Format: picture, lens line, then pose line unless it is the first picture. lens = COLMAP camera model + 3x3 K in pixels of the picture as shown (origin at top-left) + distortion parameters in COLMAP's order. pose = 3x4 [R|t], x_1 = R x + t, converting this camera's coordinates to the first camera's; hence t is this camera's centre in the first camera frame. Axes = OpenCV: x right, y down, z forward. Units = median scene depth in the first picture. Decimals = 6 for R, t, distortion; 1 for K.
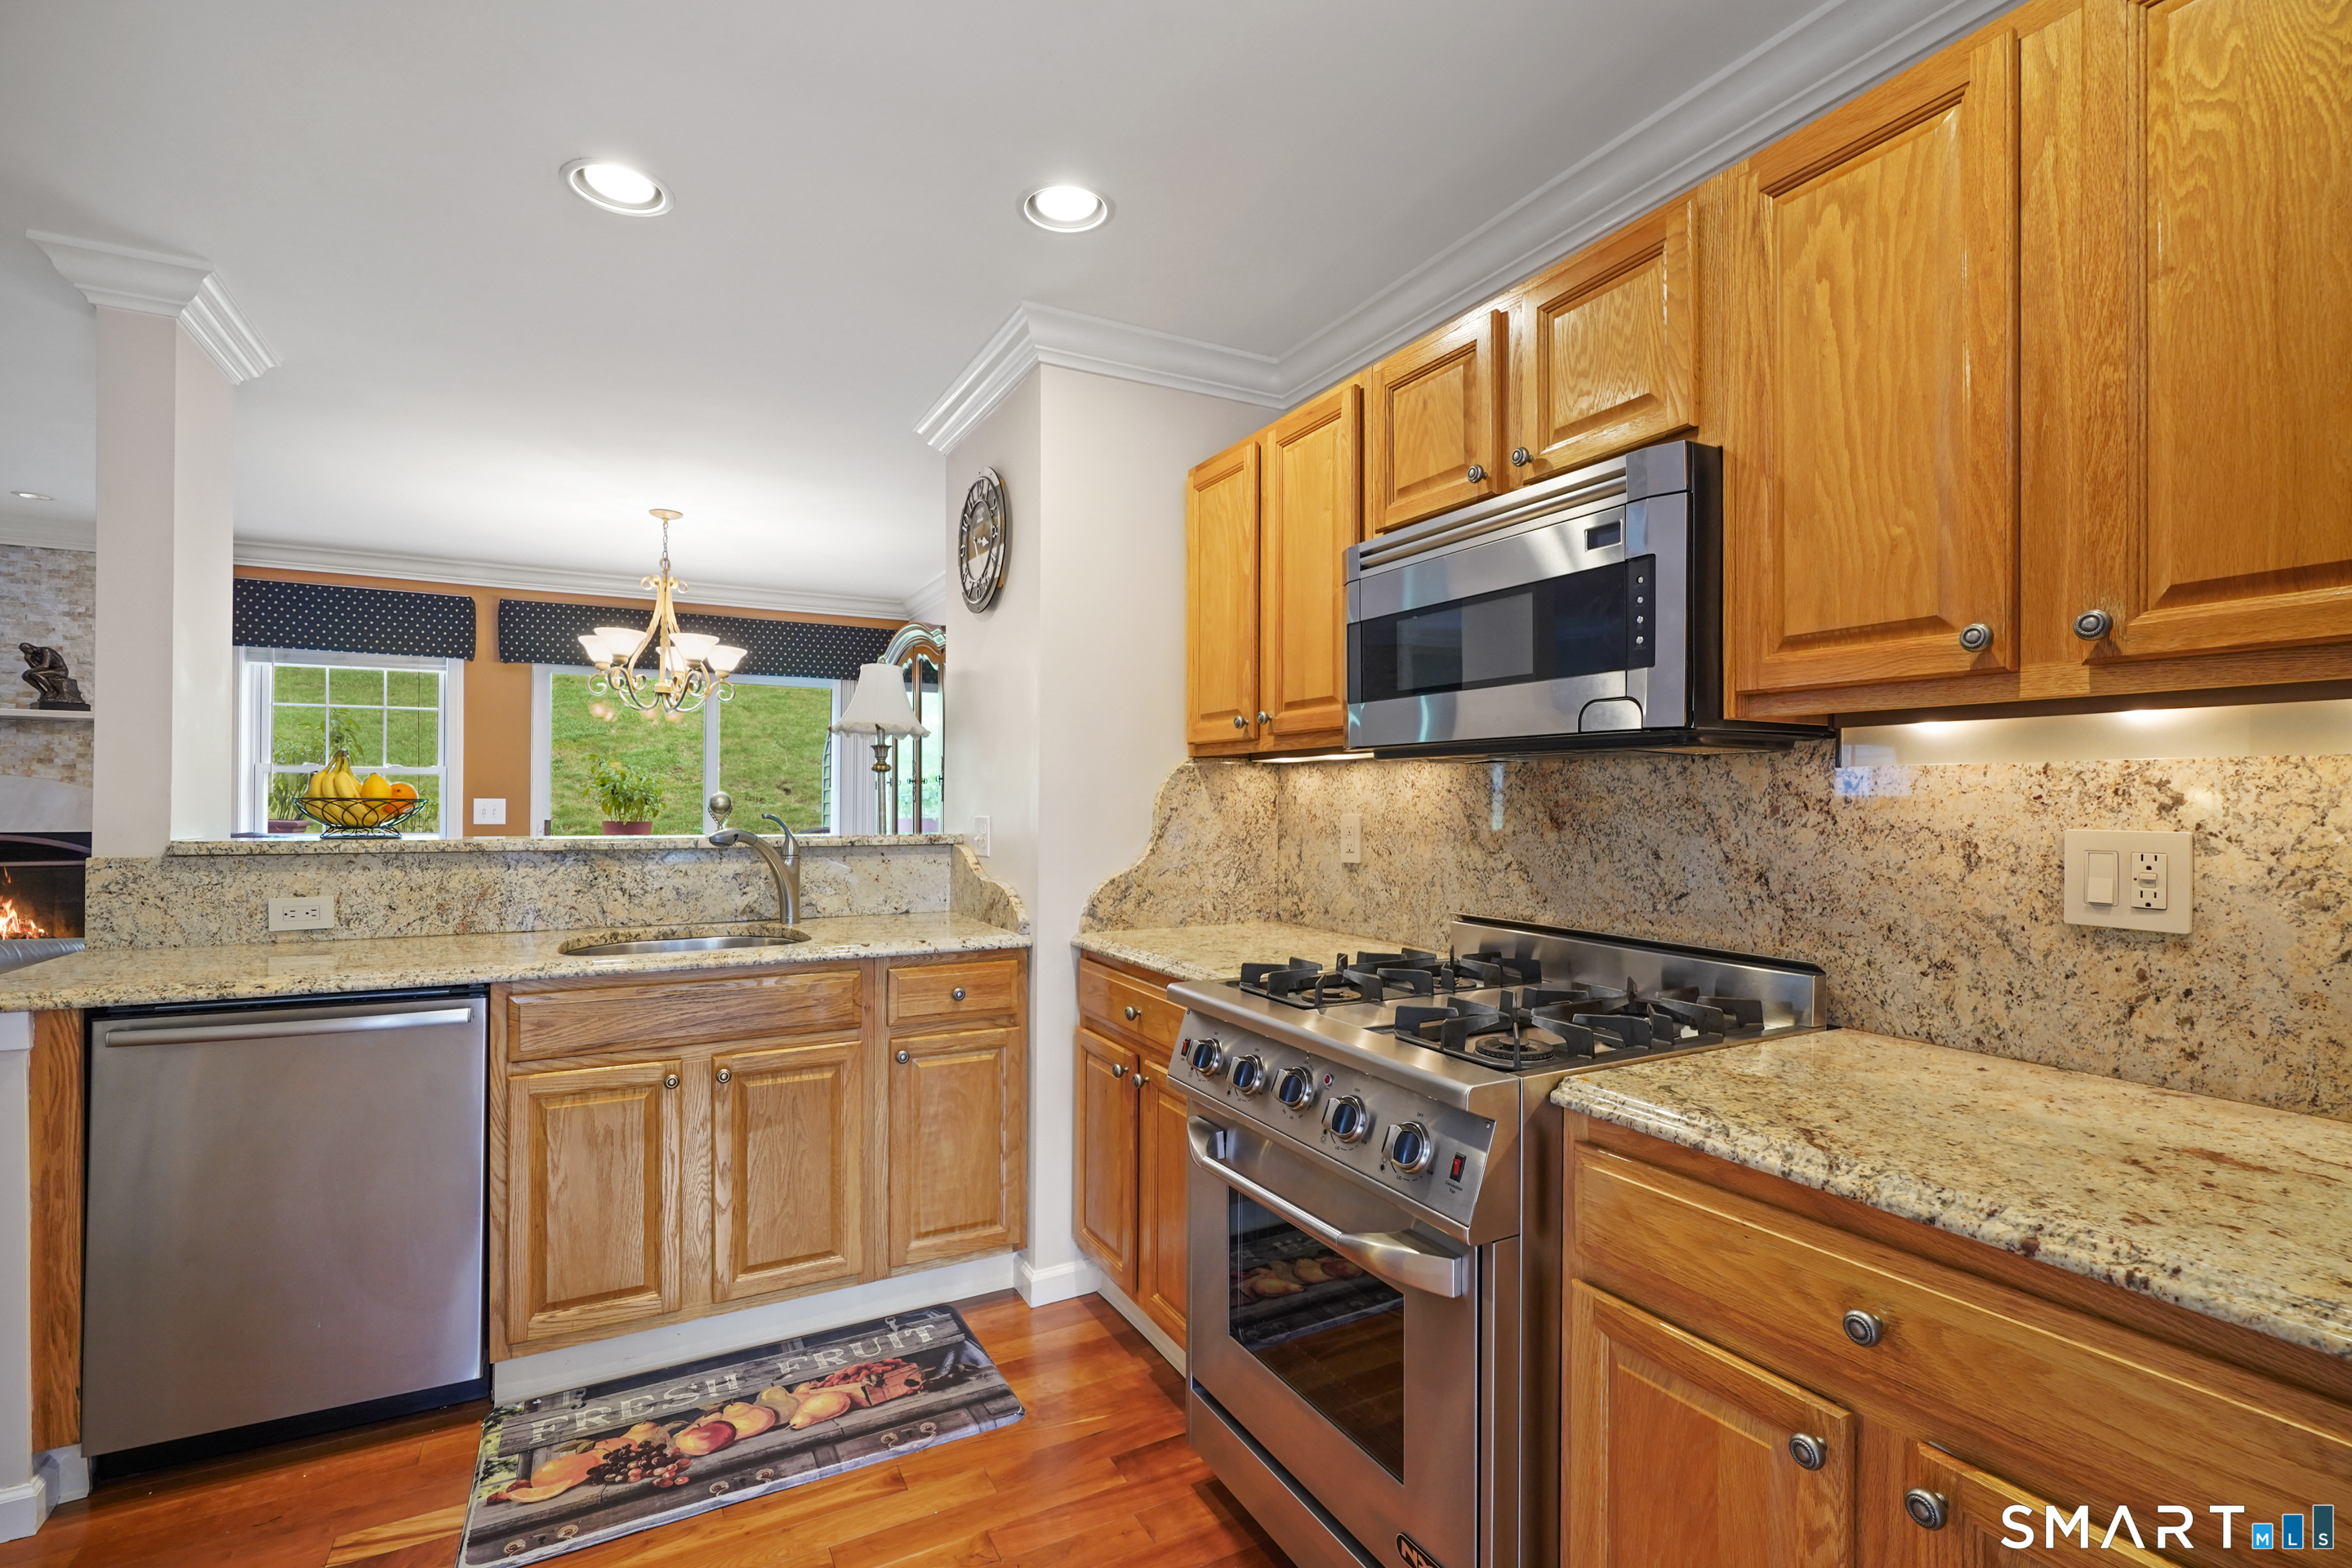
lens RADIAL K [[1083.8, 0, 1165.1], [0, 1083.8, 796.7], [0, 0, 1]] dist [-0.011158, 0.007546]
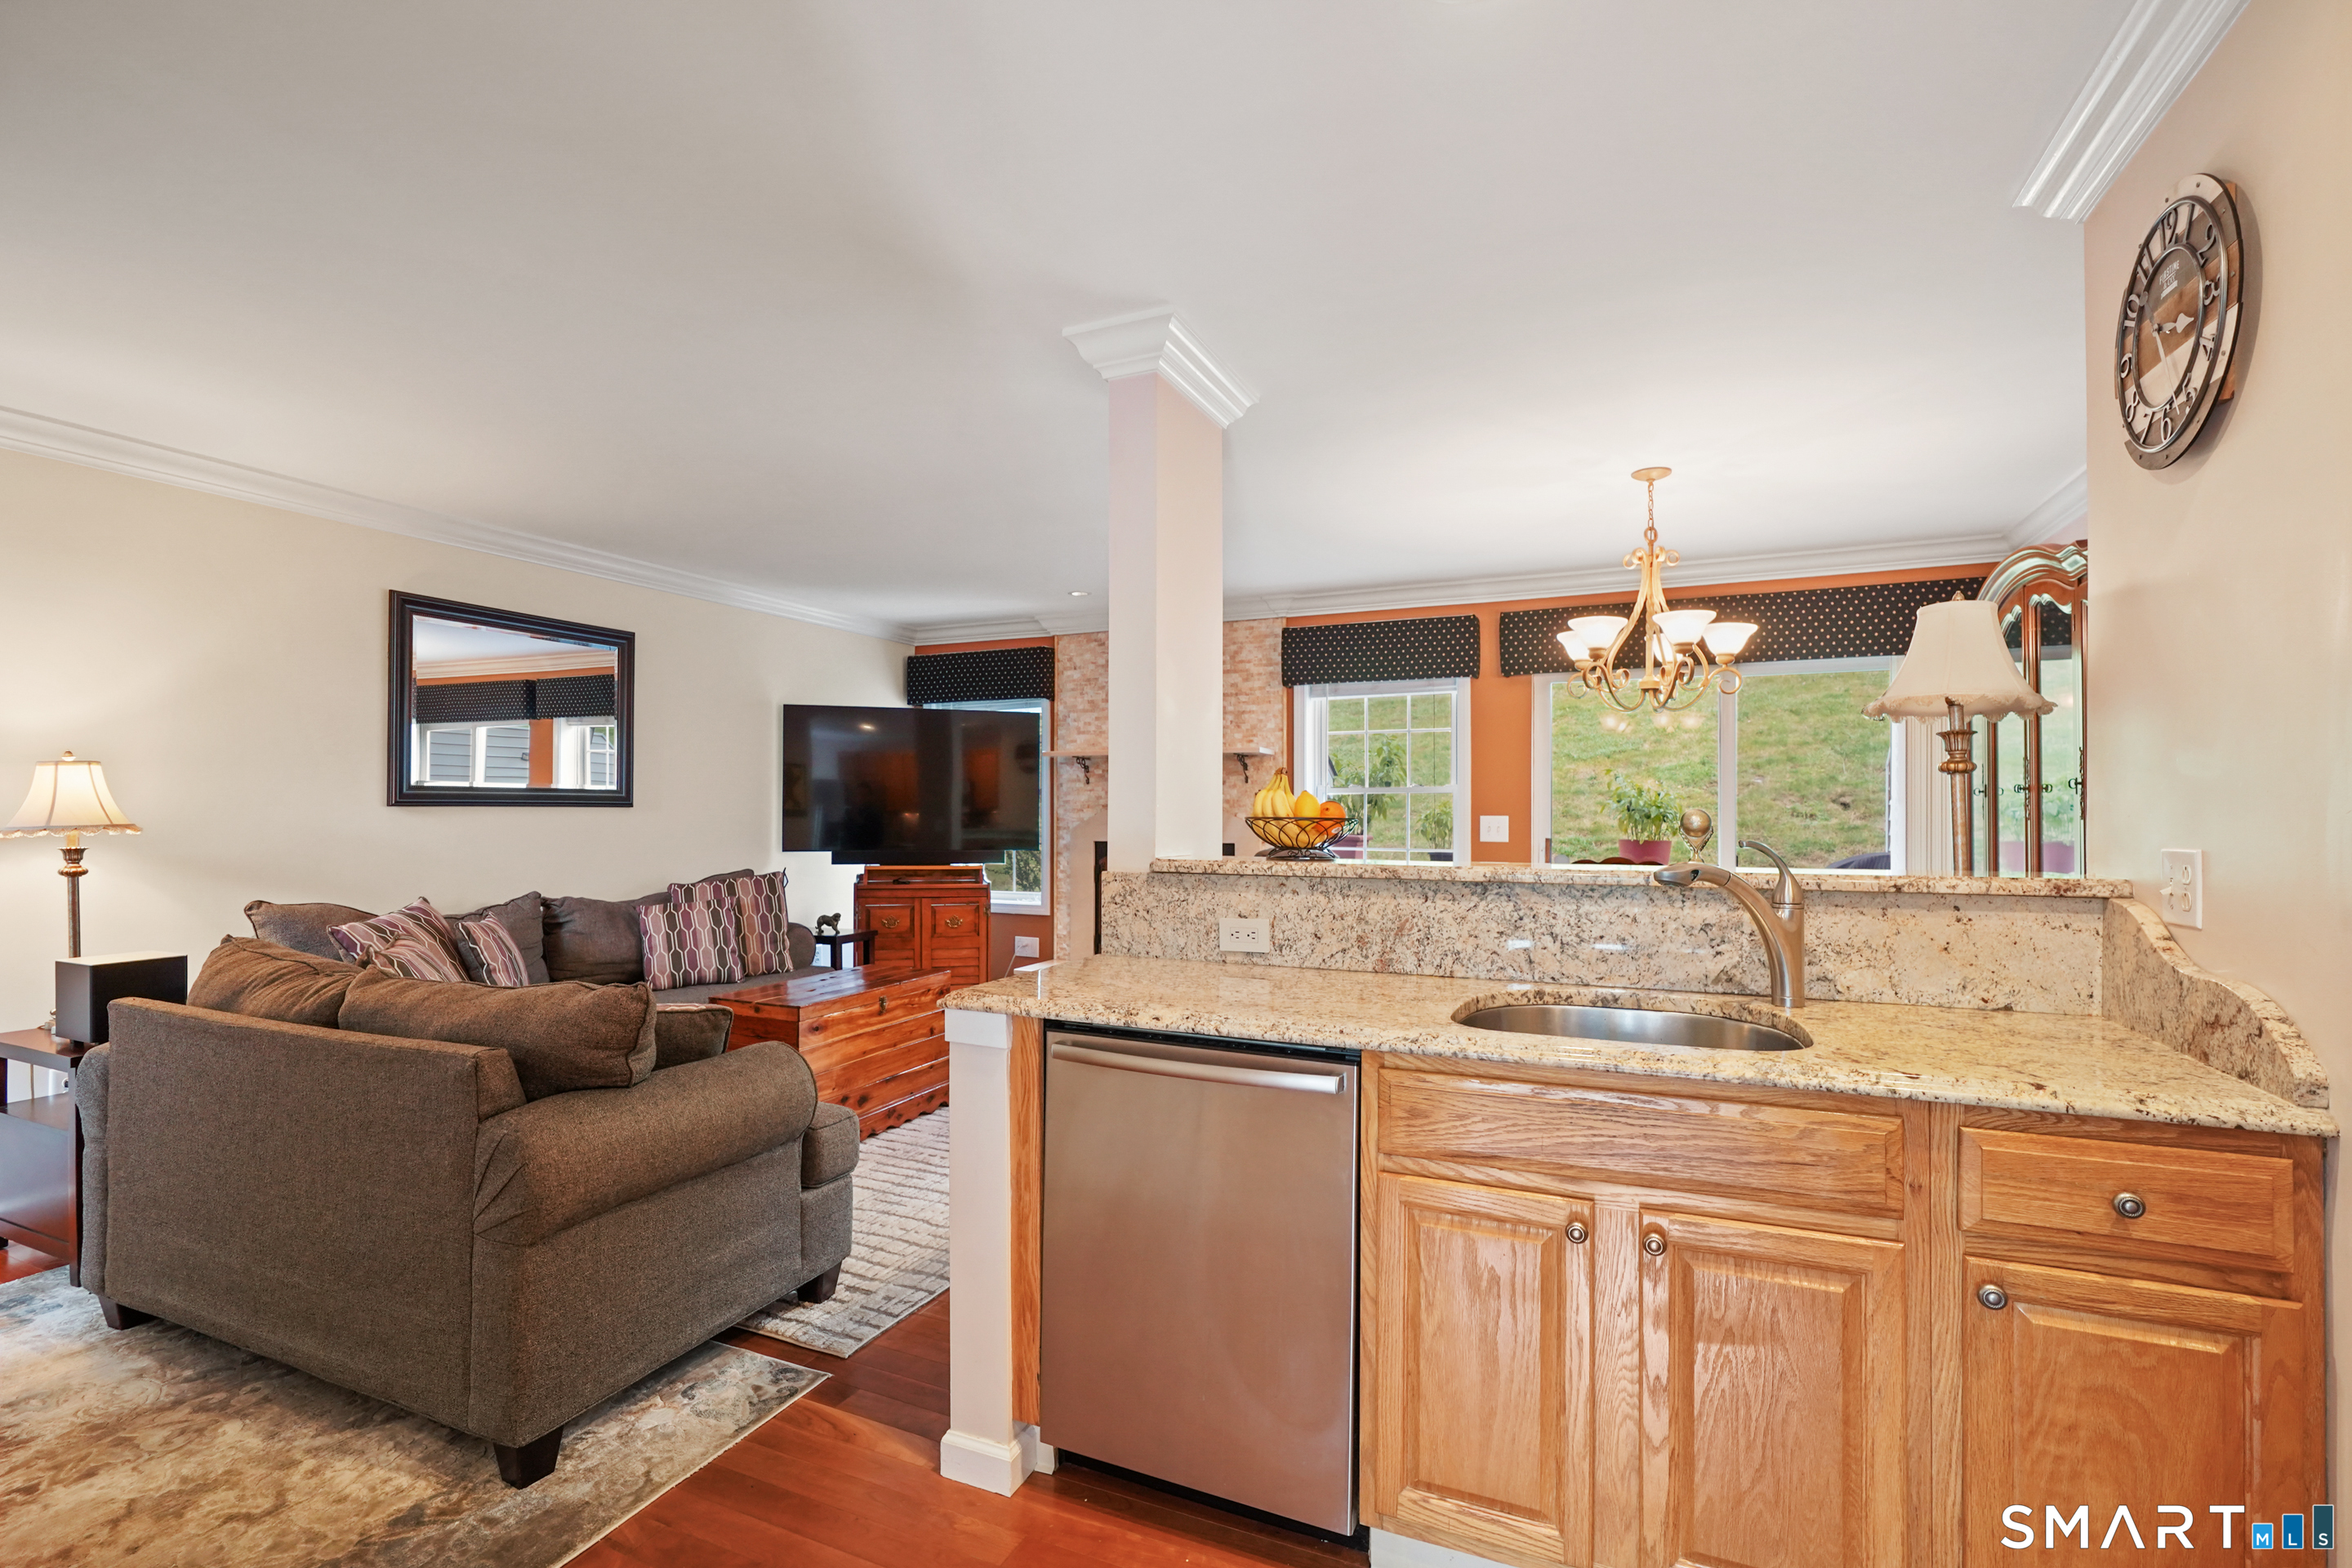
lens RADIAL K [[1058.3, 0, 1175.1], [0, 1058.3, 810.2], [0, 0, 1]] dist [-0.014791, 0.006217]
pose [[0.610265, -0.006711, -0.792169, -0.073359], [0.004900, 0.999977, -0.004697, -0.001140], [0.792182, -0.001016, 0.610284, 0.350981]]
